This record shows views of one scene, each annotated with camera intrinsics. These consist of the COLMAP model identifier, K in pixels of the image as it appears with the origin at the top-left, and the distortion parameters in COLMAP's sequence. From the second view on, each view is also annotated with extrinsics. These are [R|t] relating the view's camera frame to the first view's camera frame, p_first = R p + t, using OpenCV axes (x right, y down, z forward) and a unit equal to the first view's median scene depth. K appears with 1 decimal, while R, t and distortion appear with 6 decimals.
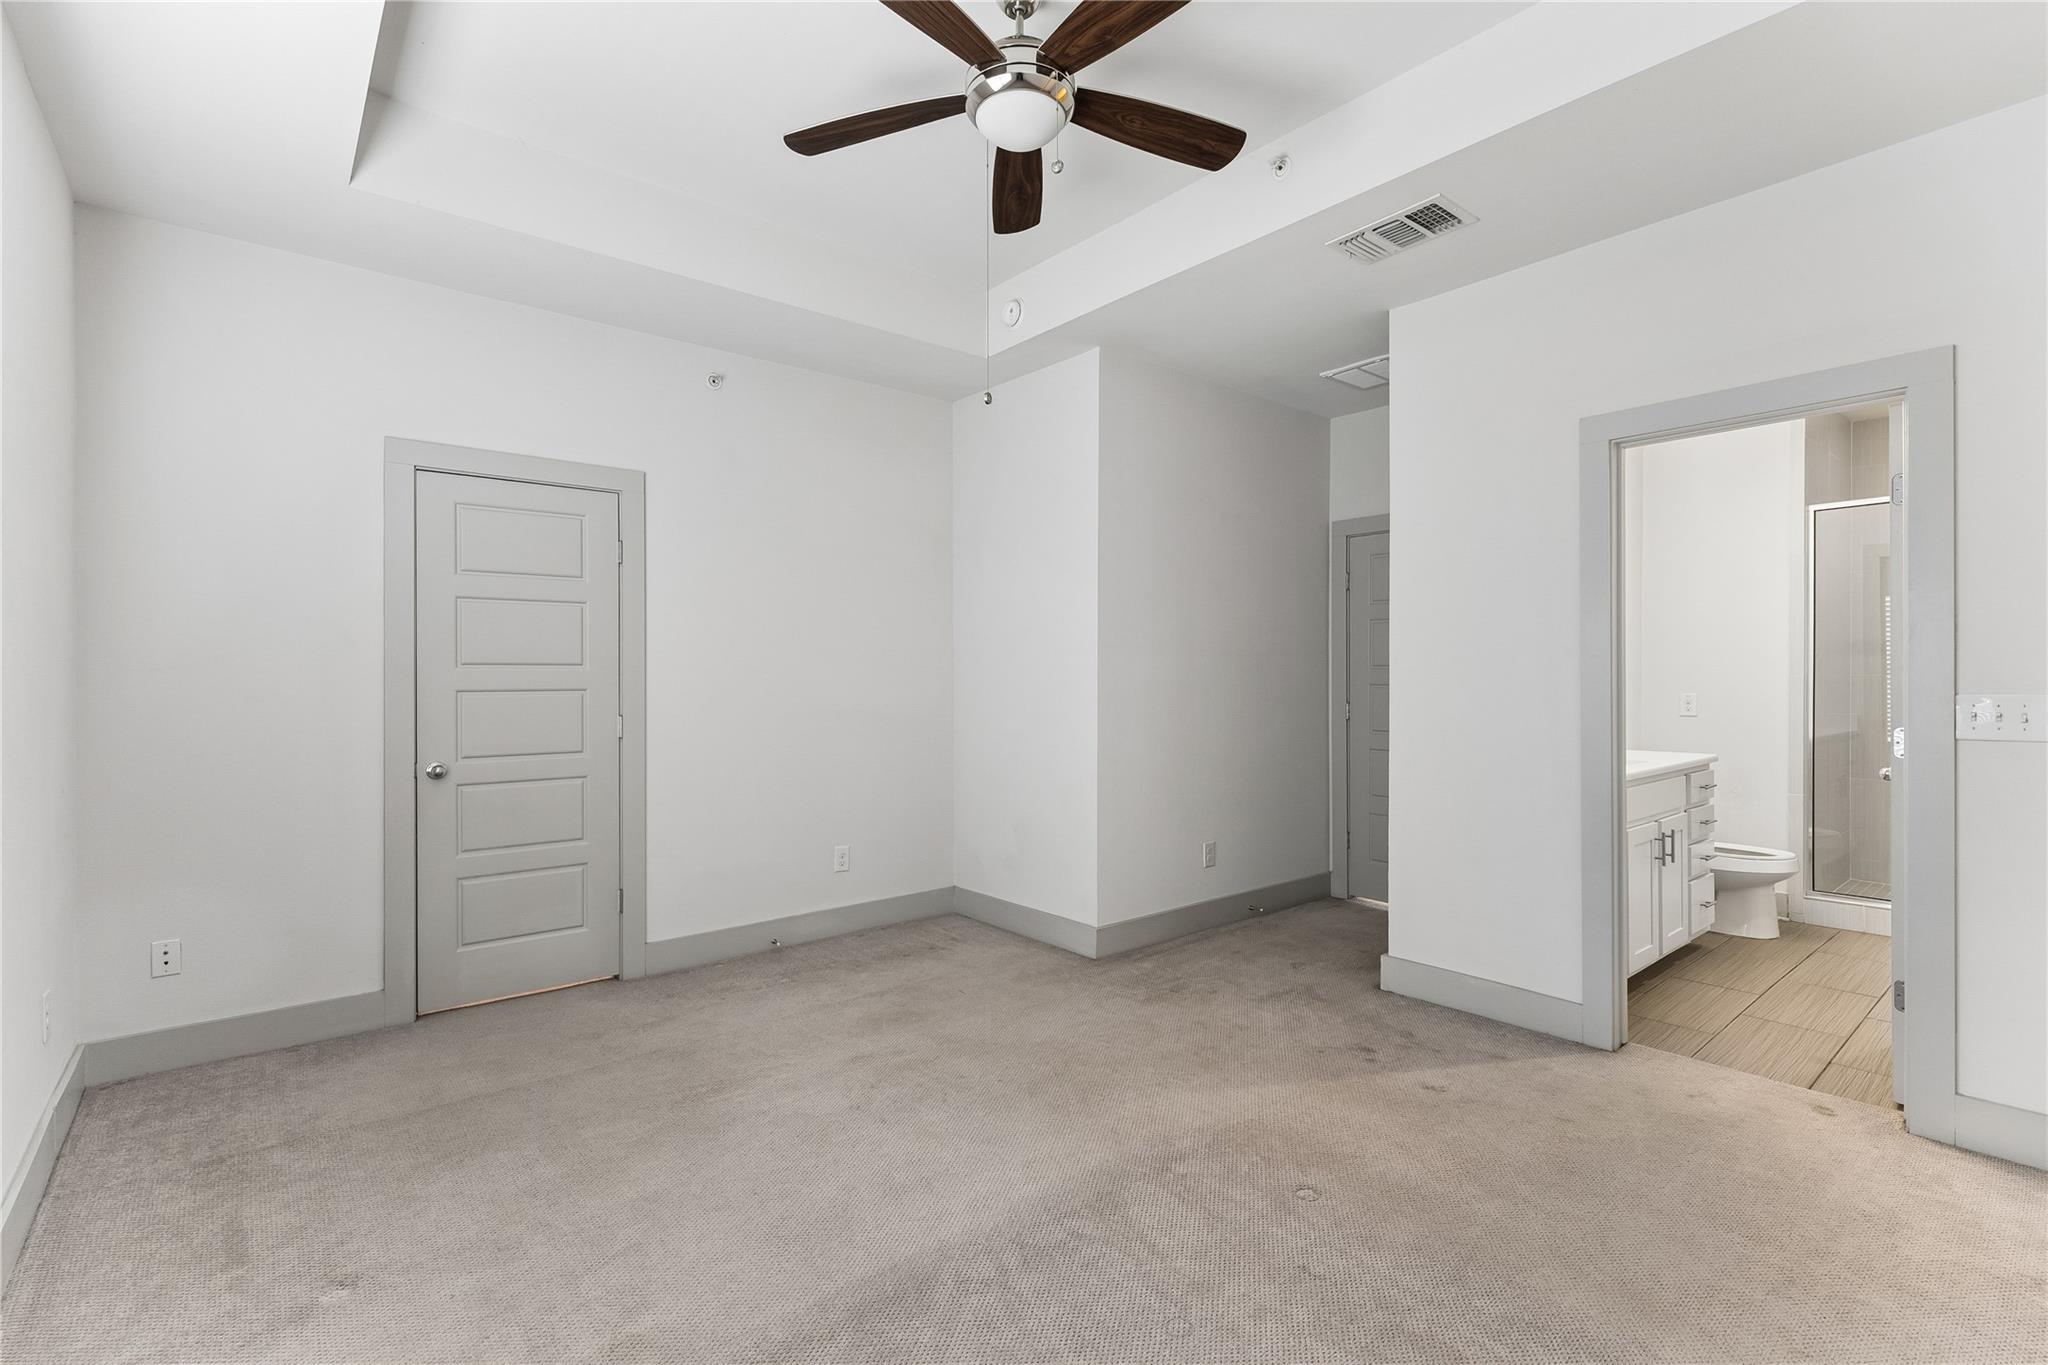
lens RADIAL K [[928.8, 0, 1028.0], [0, 928.8, 680.3], [0, 0, 1]] dist [0.006381, -0.001723]
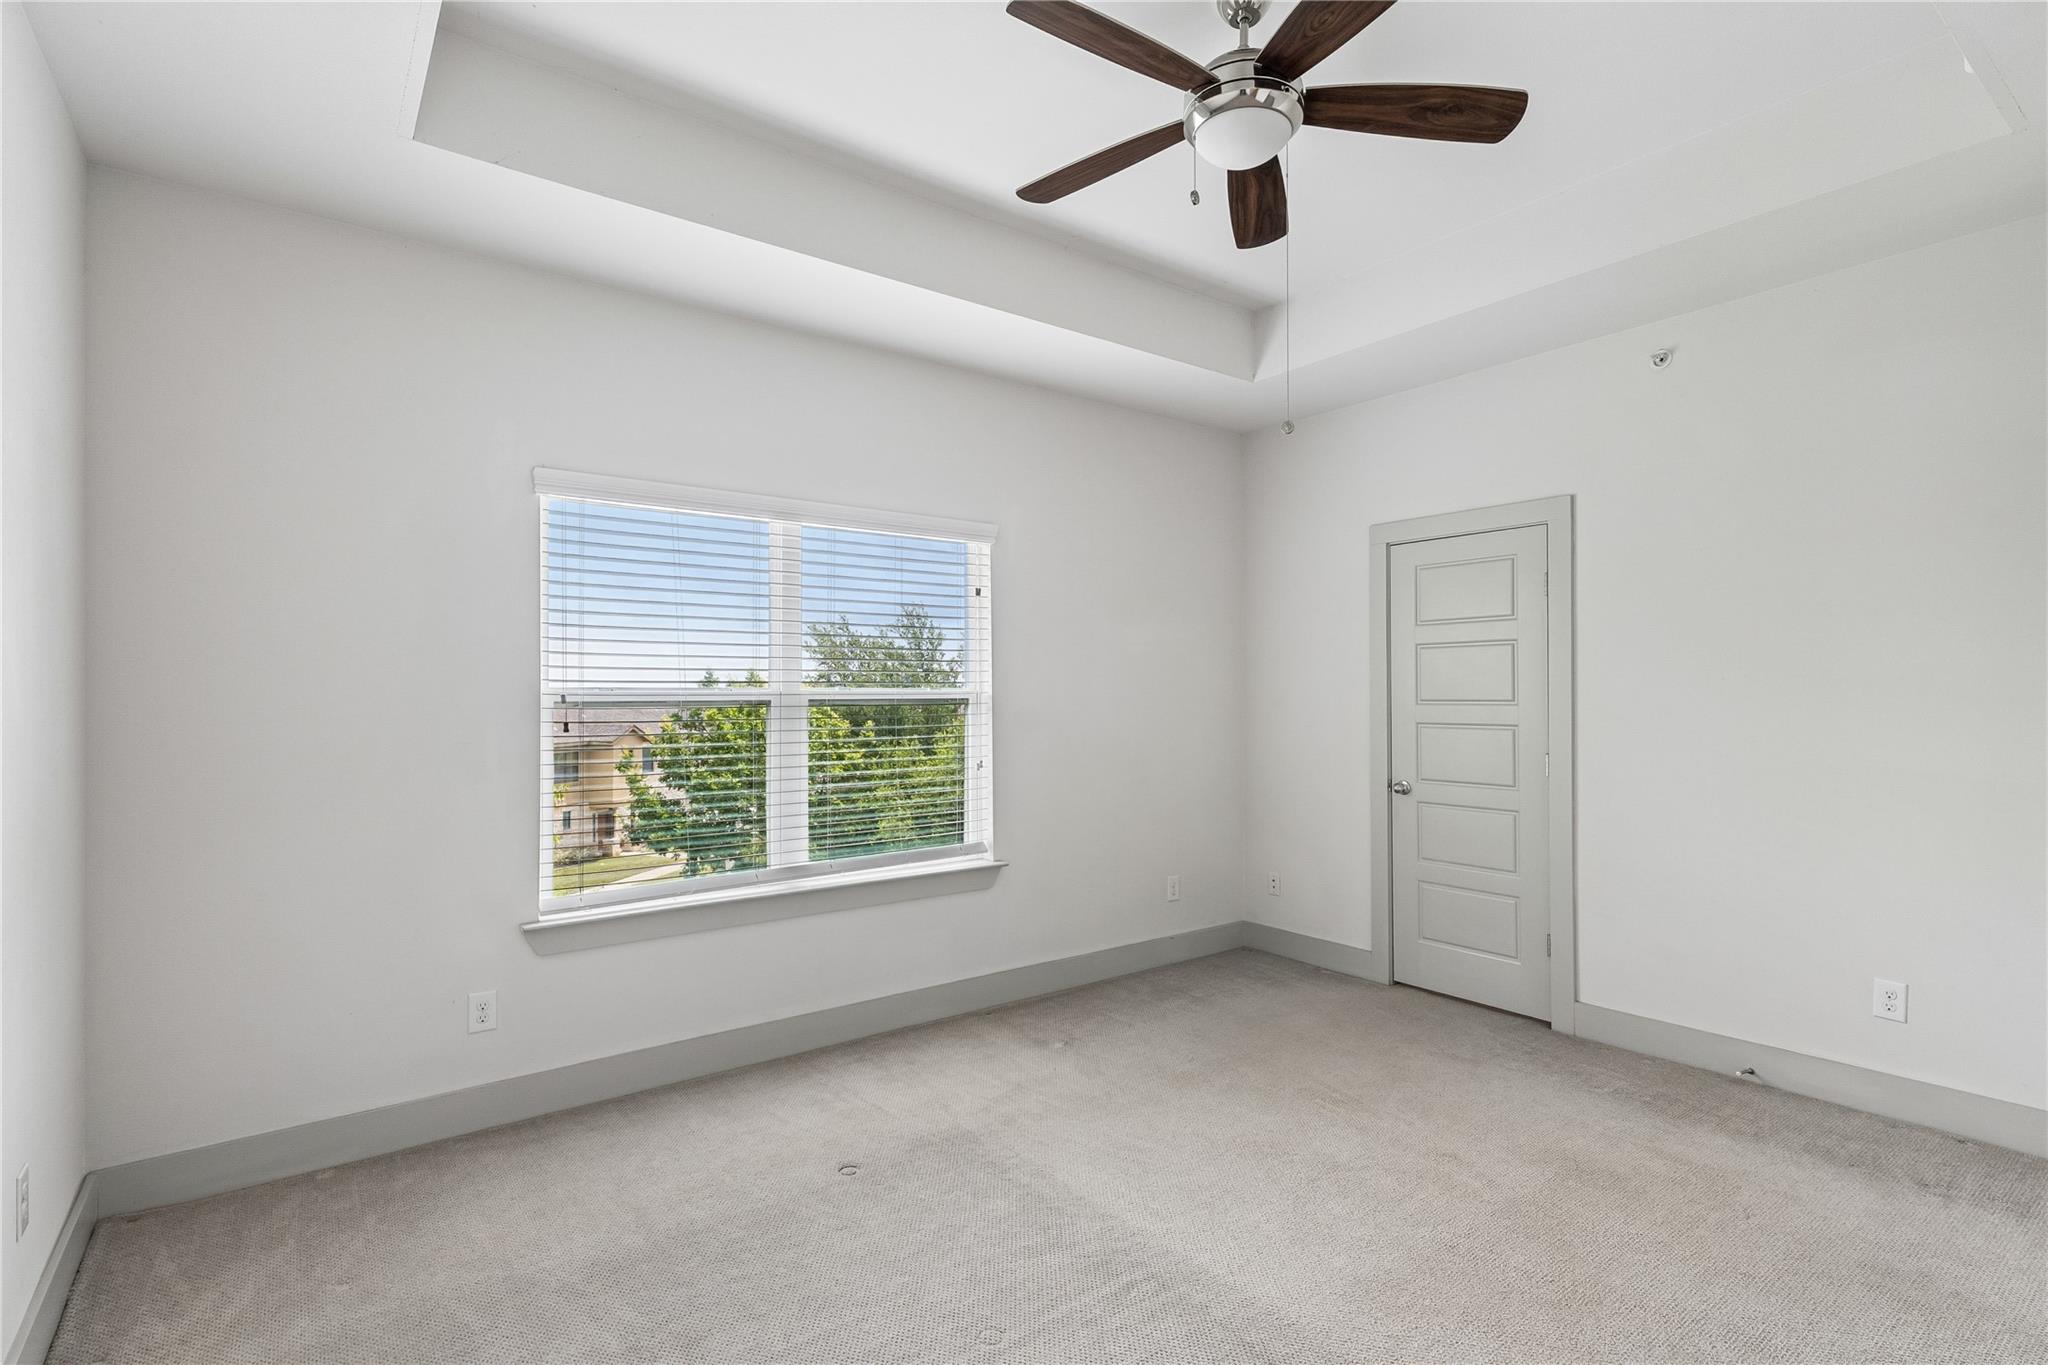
lens RADIAL K [[977.5, 0, 1020.6], [0, 977.5, 689.6], [0, 0, 1]] dist [0.003004, 0.000439]
pose [[-0.055466, -0.000699, -0.998460, 0.698667], [-0.001319, 0.999999, -0.000626, -0.031227], [0.998460, 0.001283, -0.055467, 0.589540]]
